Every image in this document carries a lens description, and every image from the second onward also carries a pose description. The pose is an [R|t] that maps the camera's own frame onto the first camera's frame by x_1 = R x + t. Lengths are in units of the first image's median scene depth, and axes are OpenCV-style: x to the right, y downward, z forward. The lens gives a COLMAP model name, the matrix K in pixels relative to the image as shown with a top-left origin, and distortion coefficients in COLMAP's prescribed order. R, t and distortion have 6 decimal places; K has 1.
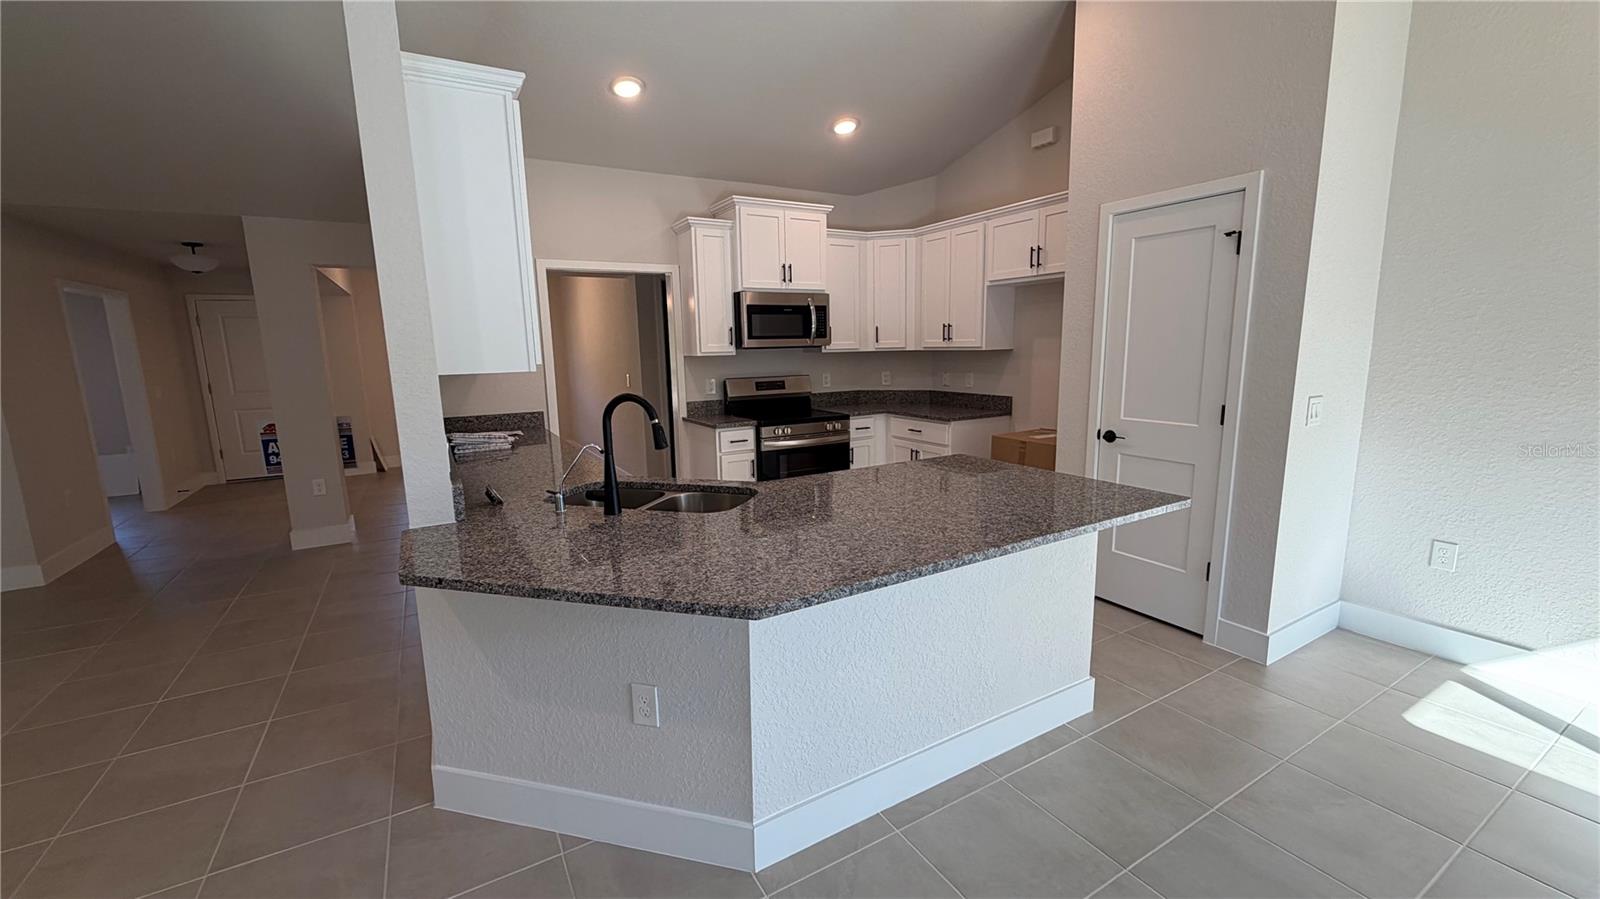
lens RADIAL K [[634.2, 0, 800.9], [0, 634.2, 451.7], [0, 0, 1]] dist [0.001812, -0.000014]
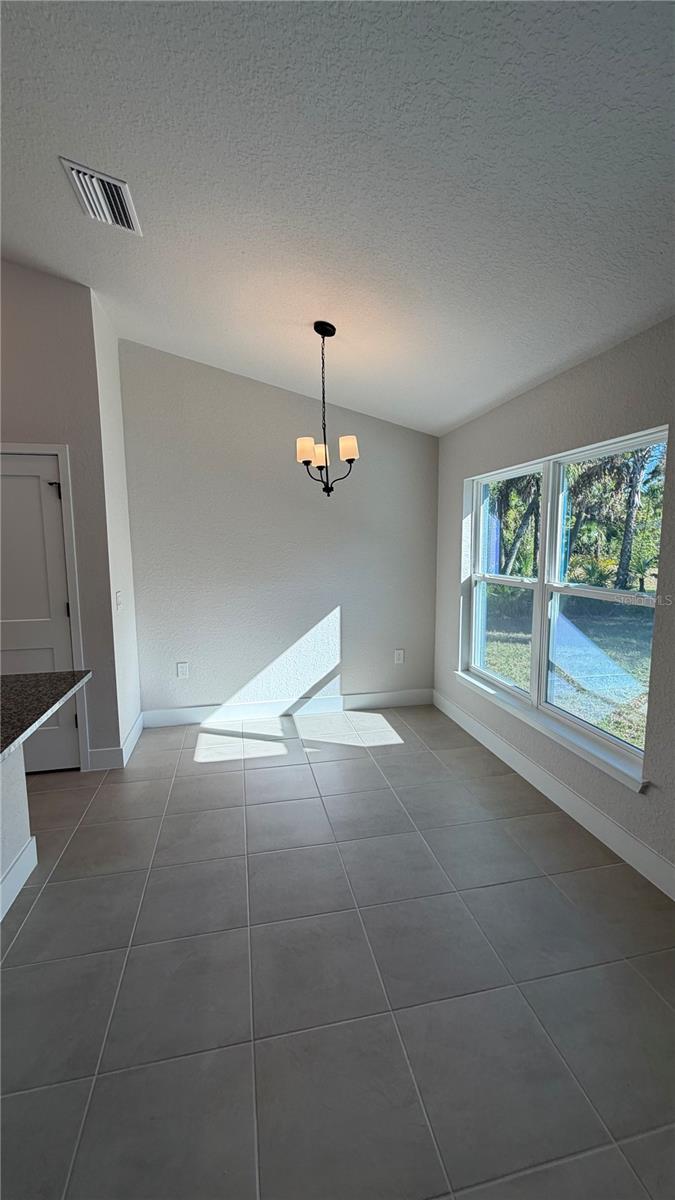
lens RADIAL K [[475.6, 0, 338.5], [0, 475.6, 594.8], [0, 0, 1]] dist [0.001812, -0.000014]
pose [[0.312047, -0.085110, 0.946247, -0.154526], [0.160802, 0.986341, 0.035688, -0.031888], [-0.936360, 0.141022, 0.321470, 0.088943]]
